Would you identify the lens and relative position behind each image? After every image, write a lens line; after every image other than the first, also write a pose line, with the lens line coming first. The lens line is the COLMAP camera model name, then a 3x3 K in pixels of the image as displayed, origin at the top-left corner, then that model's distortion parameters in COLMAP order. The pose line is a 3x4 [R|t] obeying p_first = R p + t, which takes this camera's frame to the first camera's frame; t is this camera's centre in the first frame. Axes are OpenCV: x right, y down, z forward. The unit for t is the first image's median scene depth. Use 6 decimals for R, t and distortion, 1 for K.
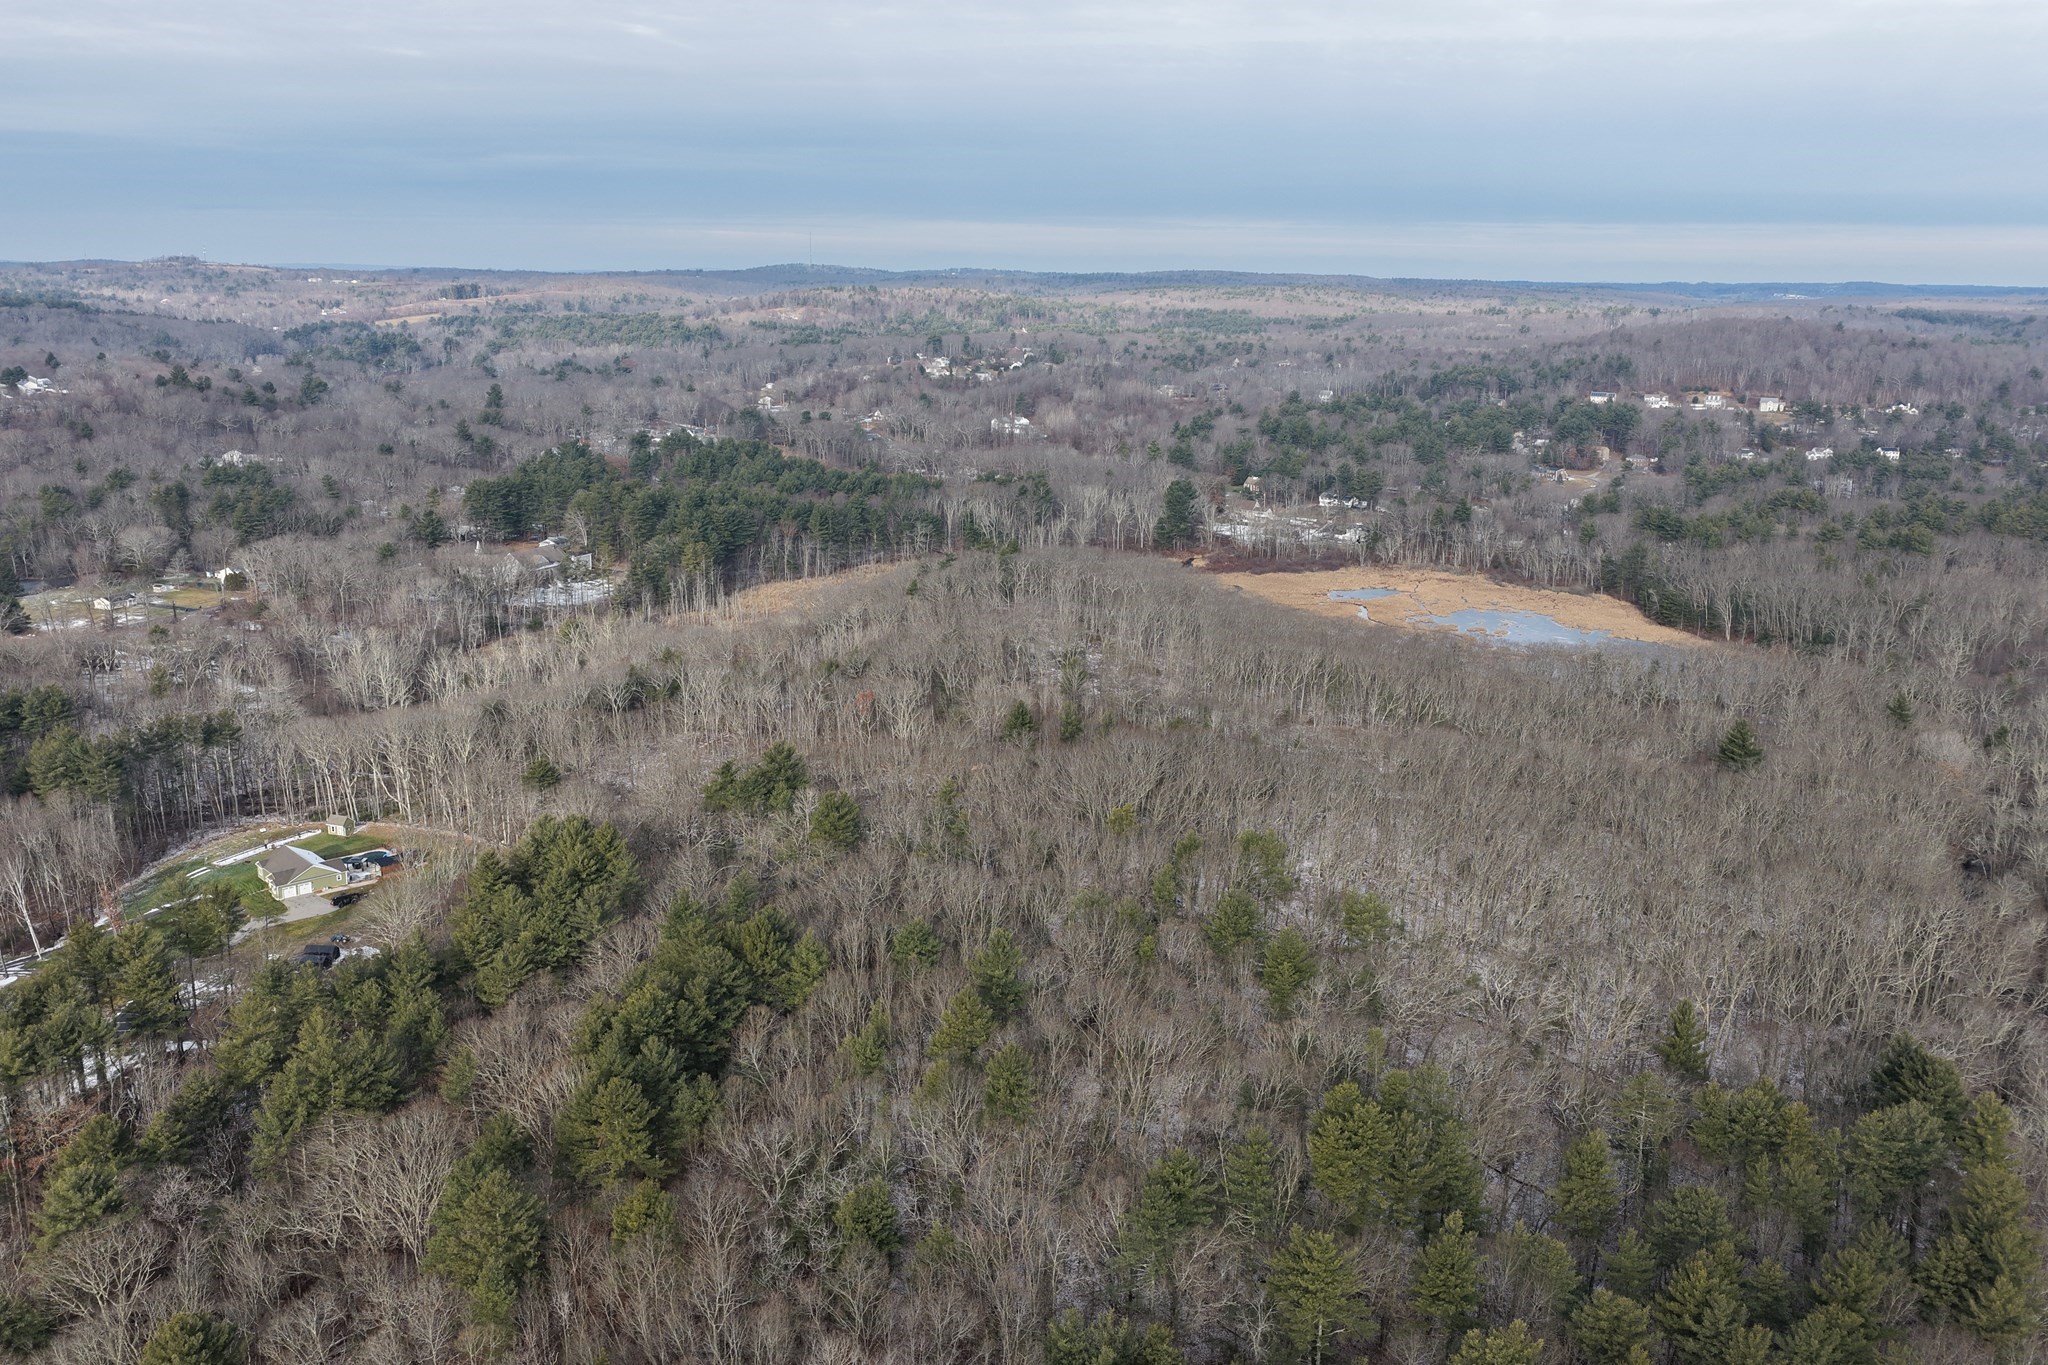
lens RADIAL K [[1698.9, 0, 1033.4], [0, 1698.9, 673.7], [0, 0, 1]] dist [-0.013552, 0.042681]
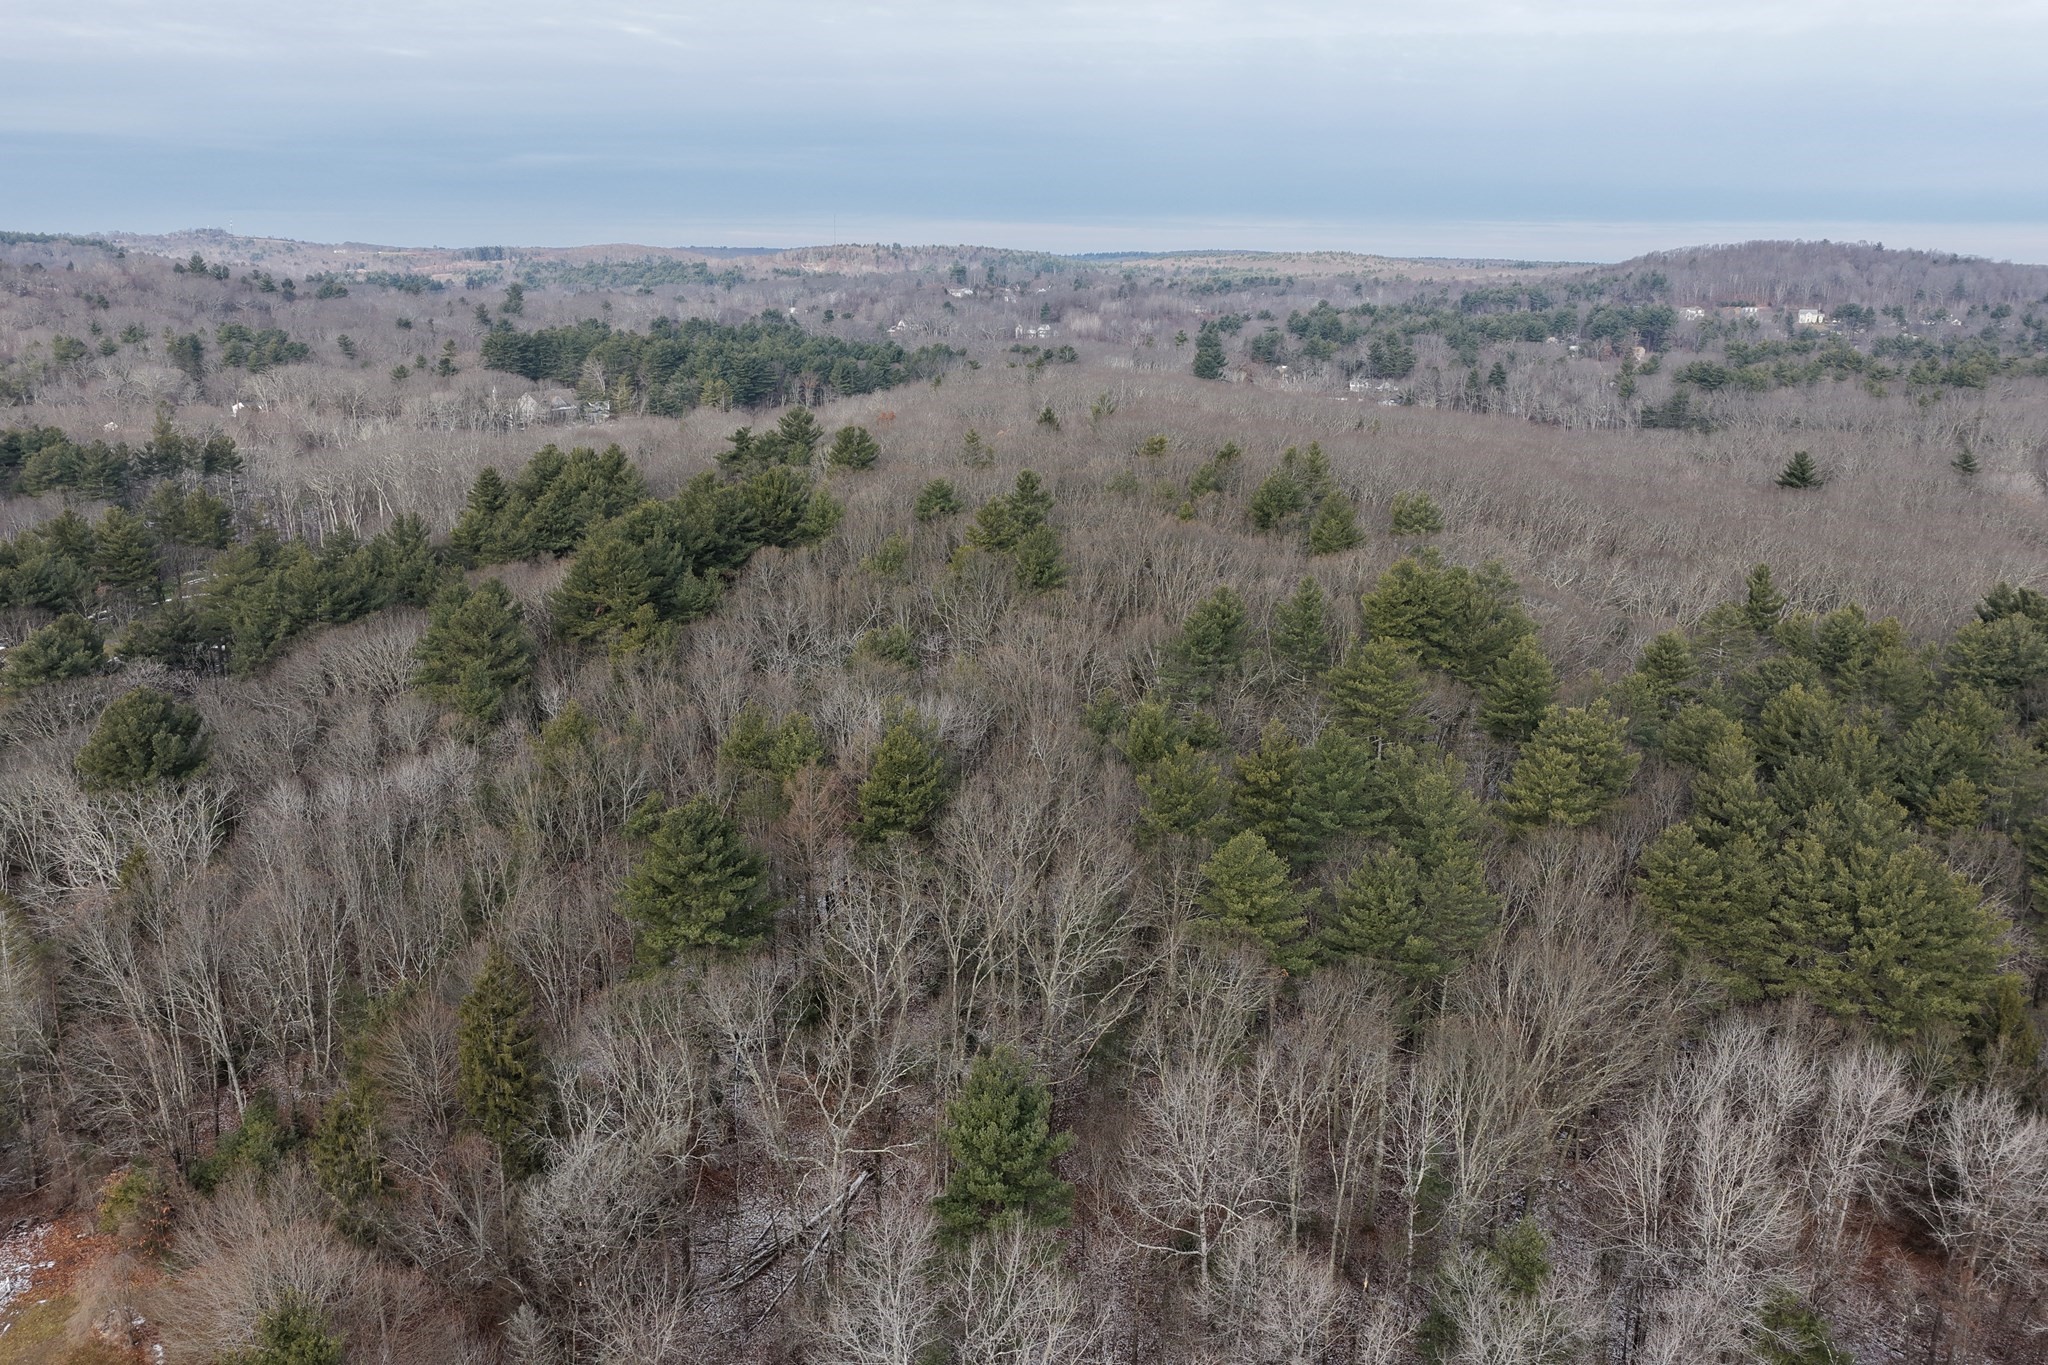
lens RADIAL K [[1698.9, 0, 1033.2], [0, 1698.9, 675.9], [0, 0, 1]] dist [-0.013552, 0.042681]
pose [[0.999901, 0.006839, -0.012263, -0.001973], [-0.006920, 0.999954, -0.006583, 0.098986], [0.012217, 0.006668, 0.999903, 0.023290]]
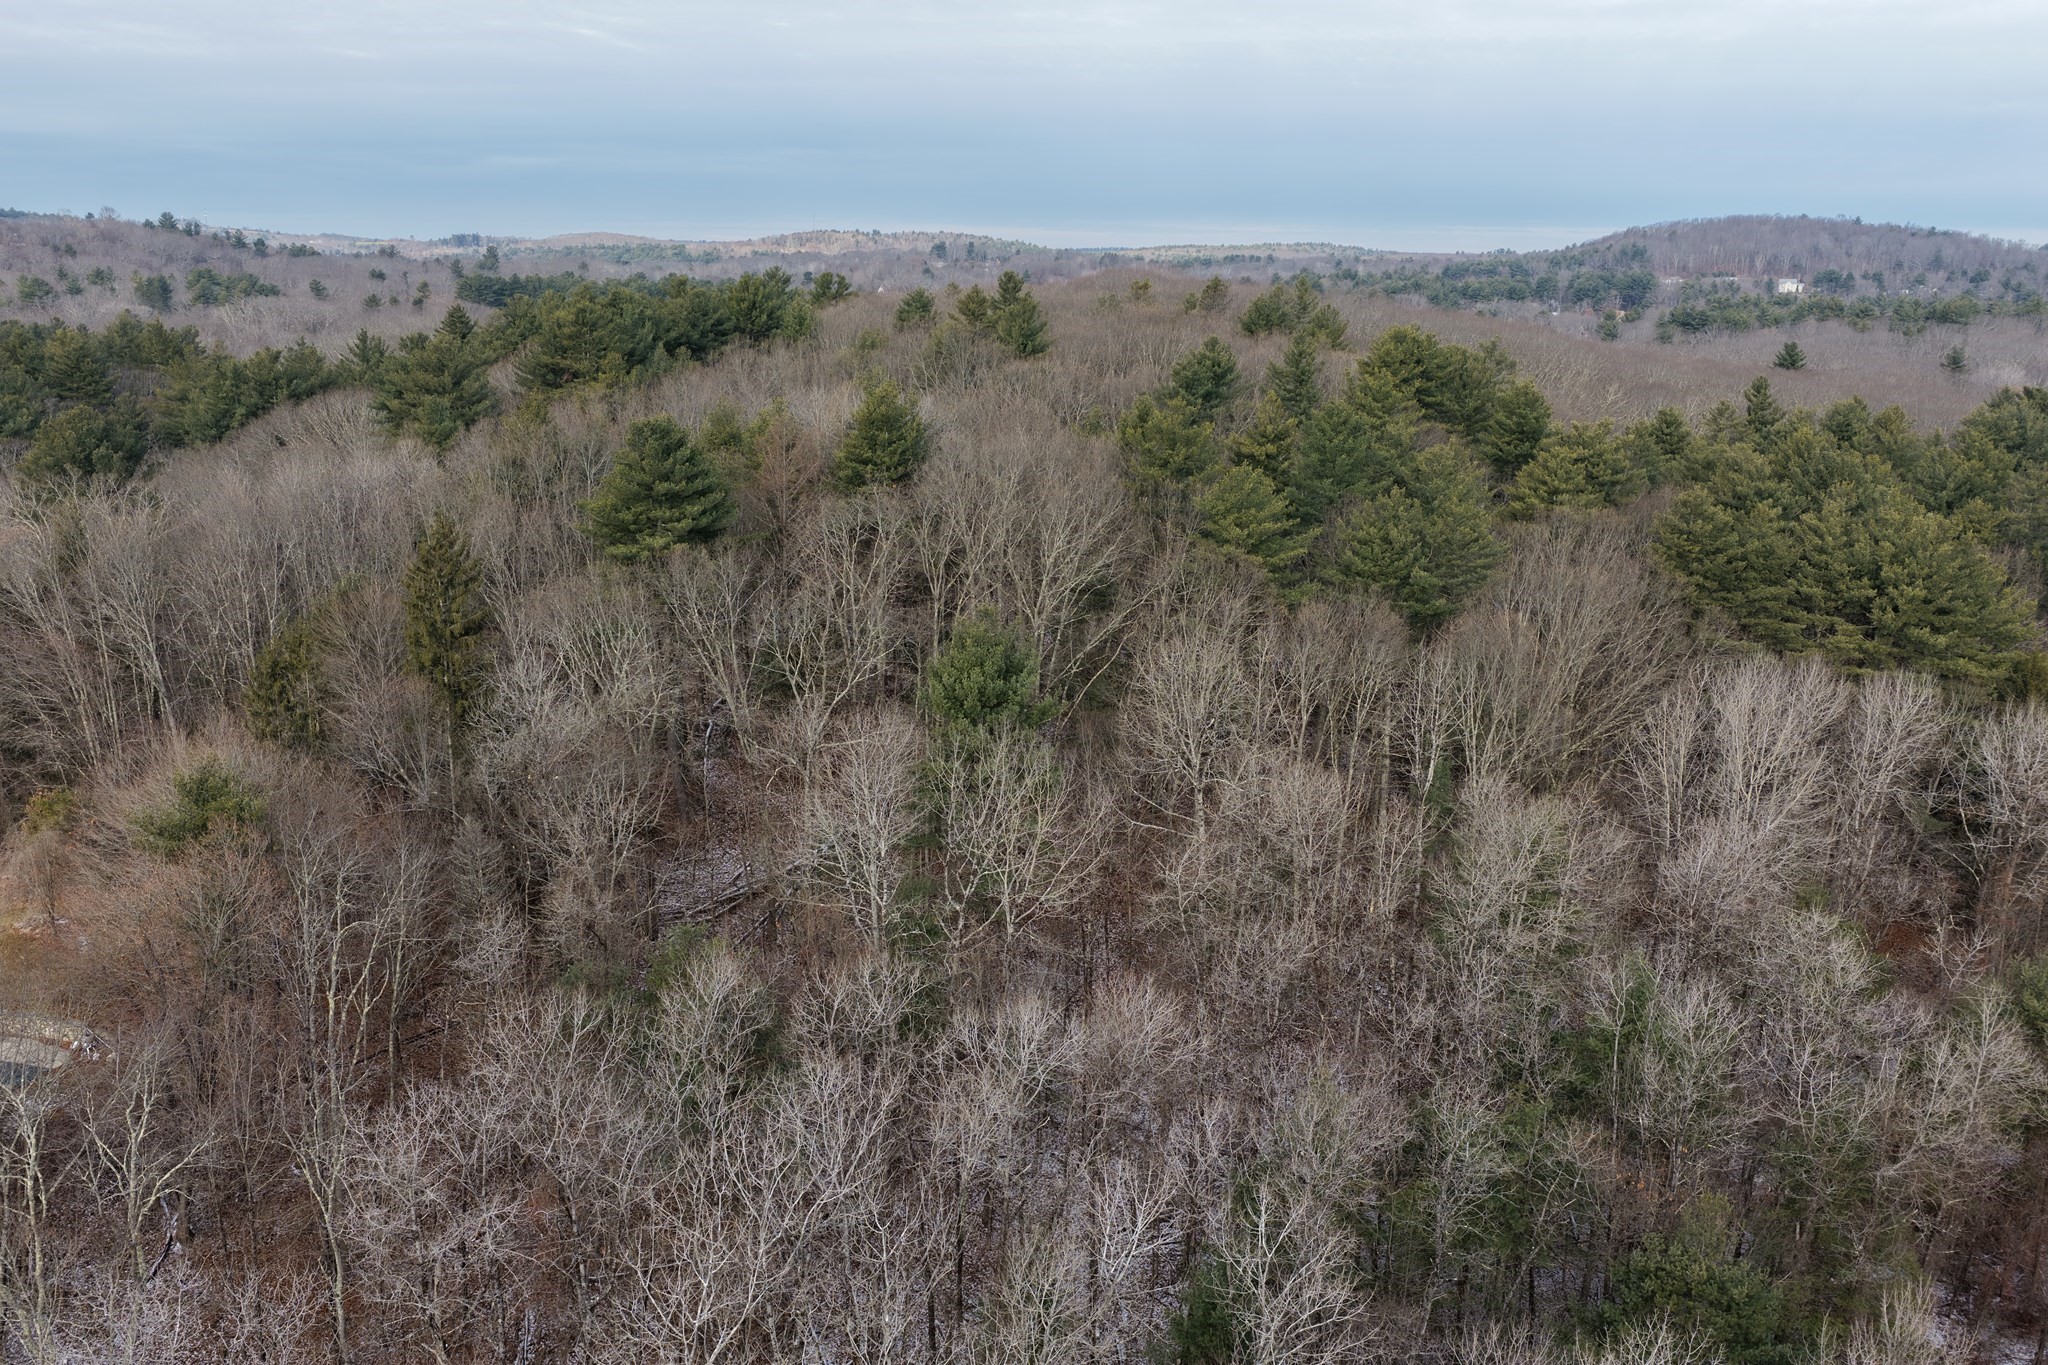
lens RADIAL K [[1698.9, 0, 1032.6], [0, 1698.9, 677.0], [0, 0, 1]] dist [-0.013552, 0.042681]
pose [[0.999969, 0.007921, -0.000294, -0.002461], [-0.007924, 0.999905, -0.011297, 0.138413], [0.000205, 0.011299, 0.999936, 0.033207]]
